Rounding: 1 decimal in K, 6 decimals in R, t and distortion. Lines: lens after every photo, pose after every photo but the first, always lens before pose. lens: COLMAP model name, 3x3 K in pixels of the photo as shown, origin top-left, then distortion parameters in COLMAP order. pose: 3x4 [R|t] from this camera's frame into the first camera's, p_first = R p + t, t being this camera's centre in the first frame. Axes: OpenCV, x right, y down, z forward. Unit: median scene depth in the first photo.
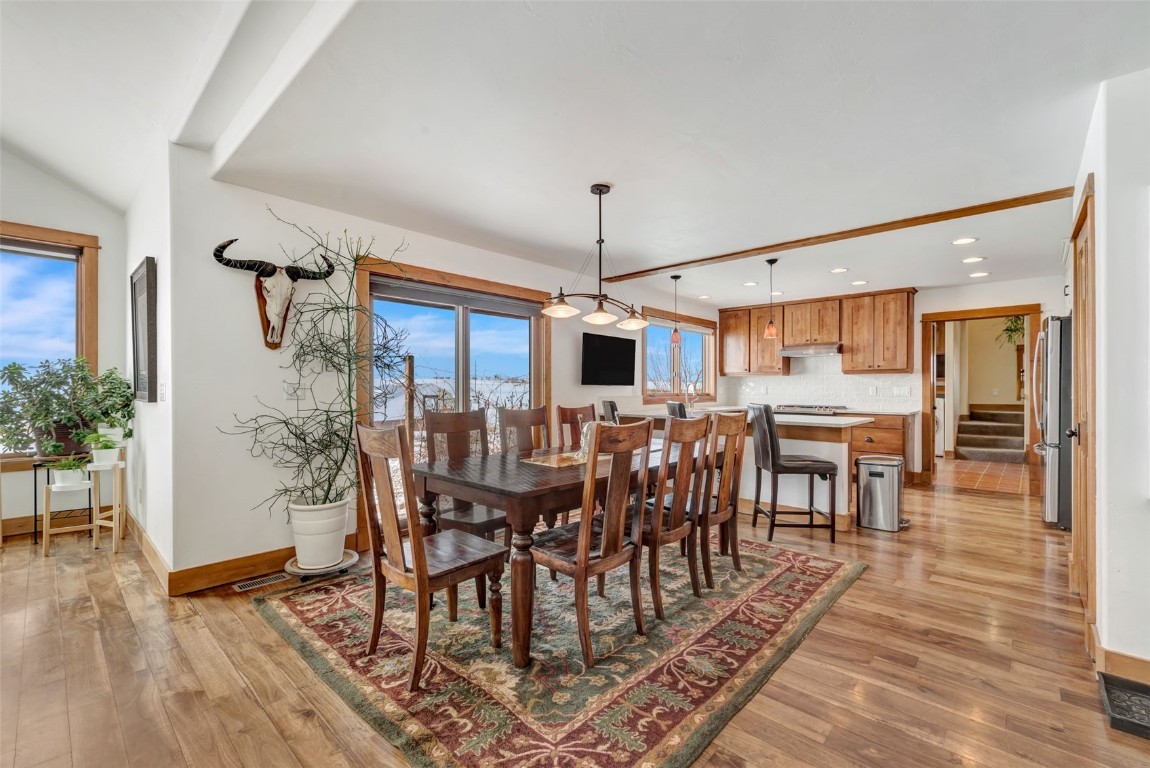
lens RADIAL K [[492.5, 0, 578.0], [0, 492.5, 388.3], [0, 0, 1]] dist [-0.001270, 0.001107]
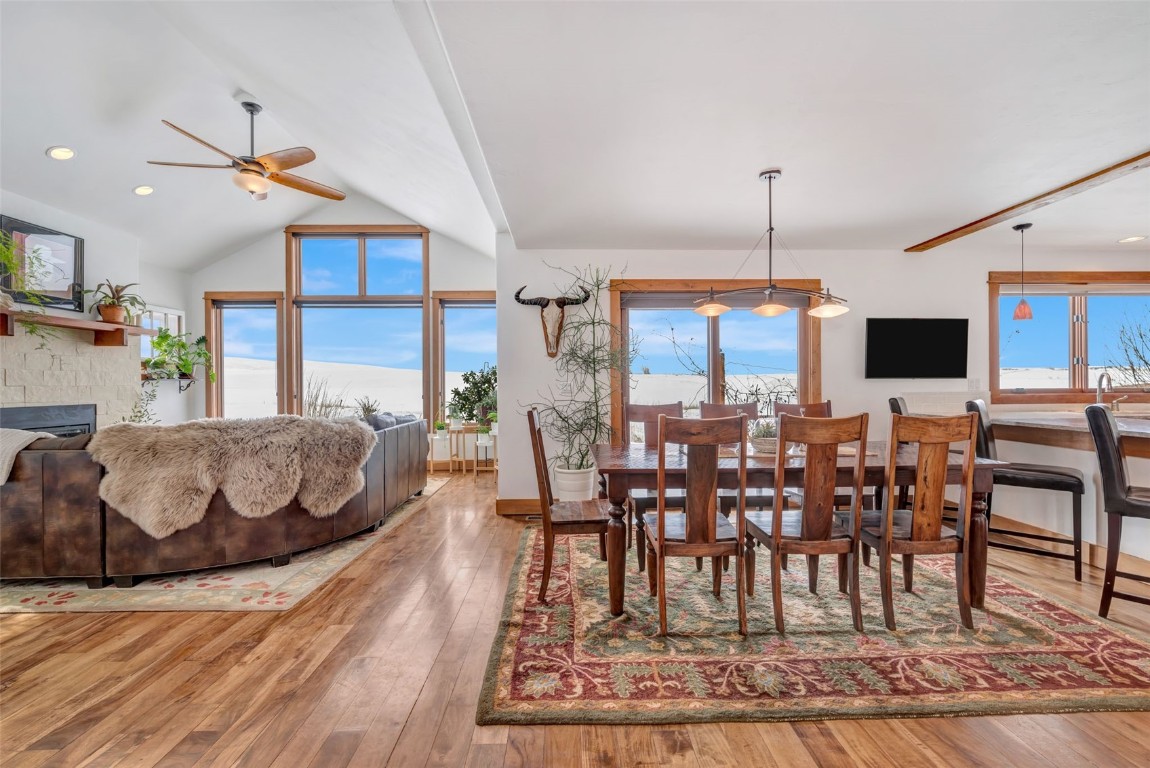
lens RADIAL K [[492.5, 0, 578.4], [0, 492.5, 384.0], [0, 0, 1]] dist [-0.001270, 0.001107]
pose [[0.694398, -0.006482, -0.719562, 0.279138], [0.005995, 0.999977, -0.003223, 0.001438], [0.719566, -0.002076, 0.694420, 0.039061]]
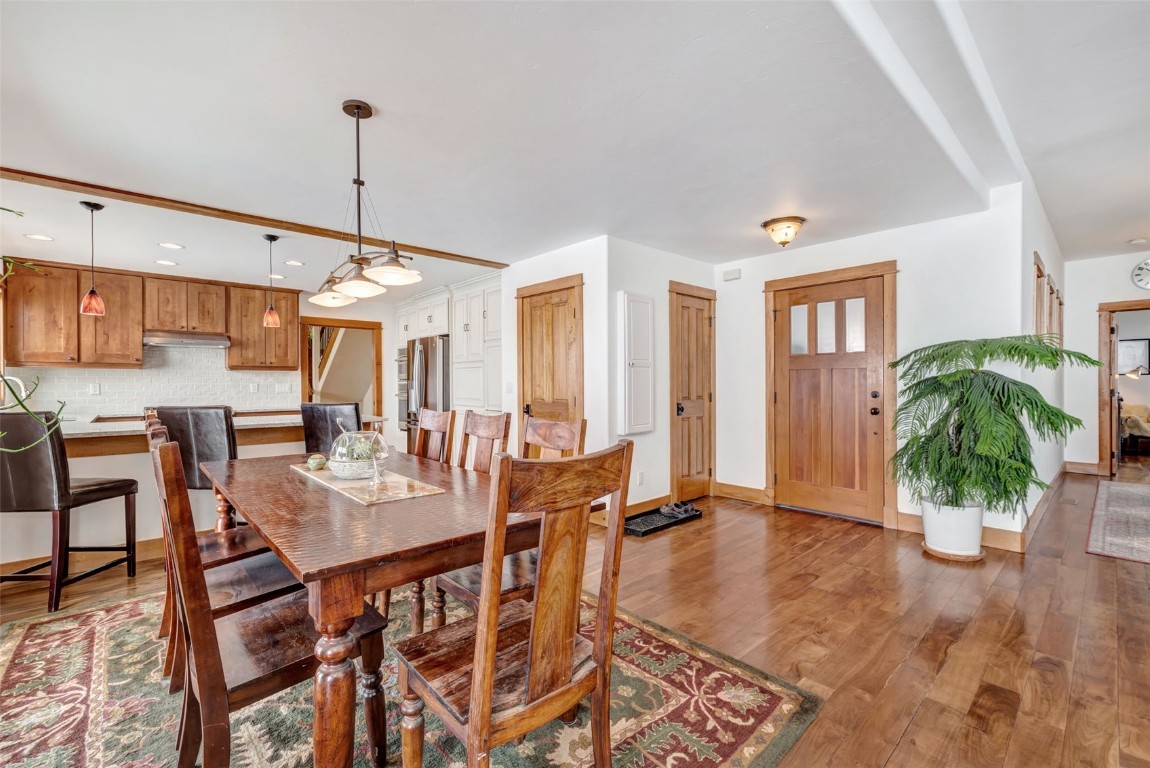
lens RADIAL K [[492.5, 0, 577.2], [0, 492.5, 383.7], [0, 0, 1]] dist [-0.001270, 0.001107]
pose [[0.085403, -0.001273, 0.996346, -0.381610], [0.005402, 0.999985, 0.000815, -0.001180], [-0.996332, 0.005312, 0.085409, 0.367779]]
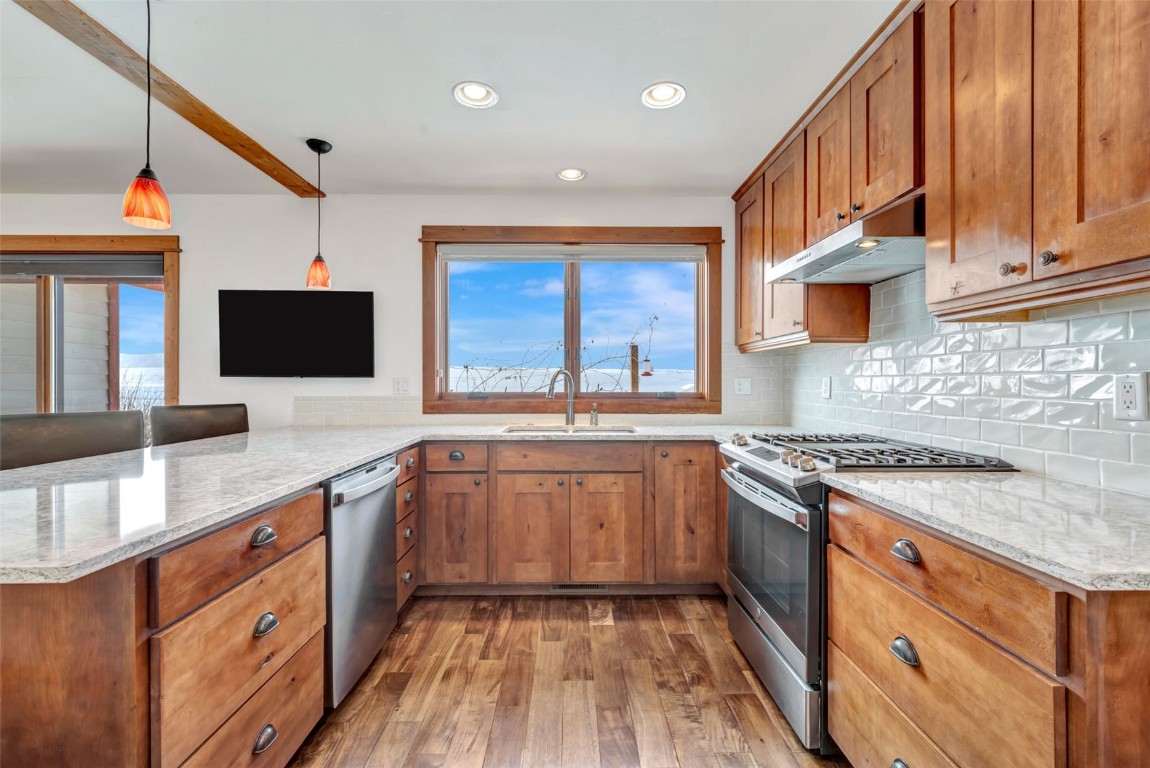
lens RADIAL K [[492.5, 0, 575.8], [0, 492.5, 381.7], [0, 0, 1]] dist [-0.001270, 0.001107]
pose [[0.684701, -0.001234, -0.728823, 0.747700], [0.001527, 0.999999, -0.000259, -0.000732], [0.728823, -0.000935, 0.684702, 0.904003]]
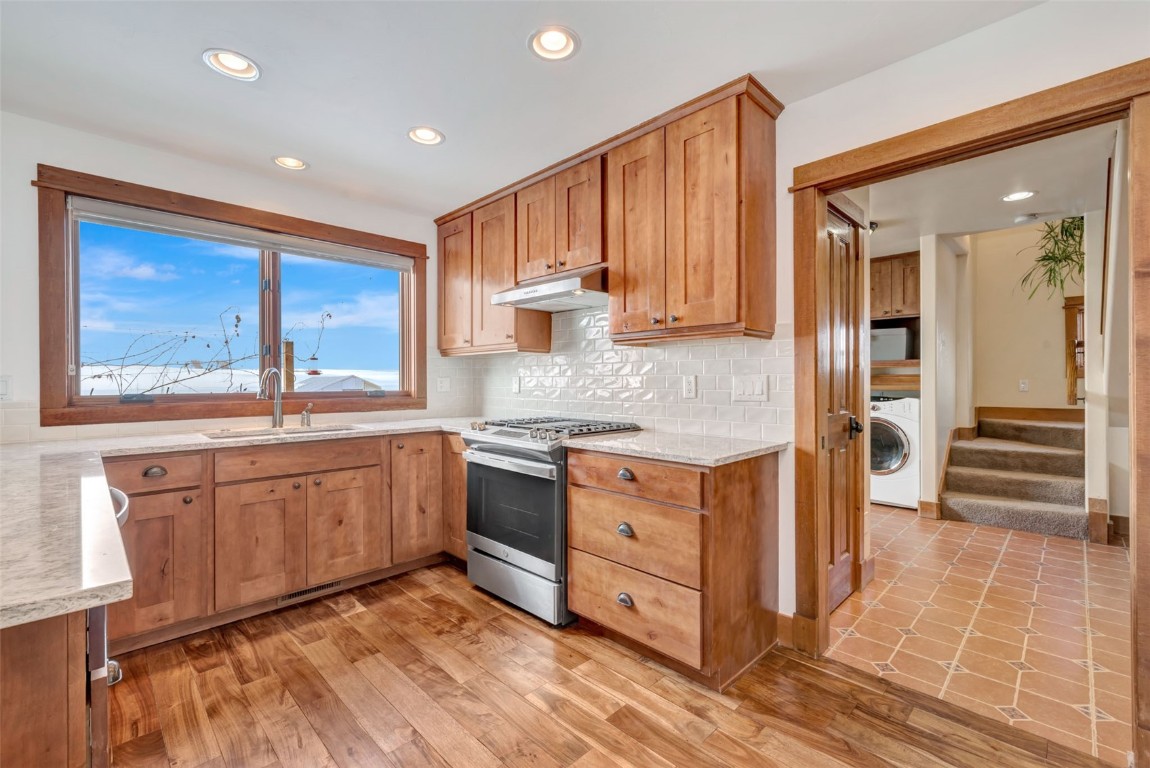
lens RADIAL K [[492.5, 0, 576.1], [0, 492.5, 379.0], [0, 0, 1]] dist [-0.001270, 0.001107]
pose [[0.998928, -0.004107, -0.046103, 0.666593], [0.004019, 0.999990, -0.001989, -0.000759], [0.046110, 0.001802, 0.998935, 0.764473]]
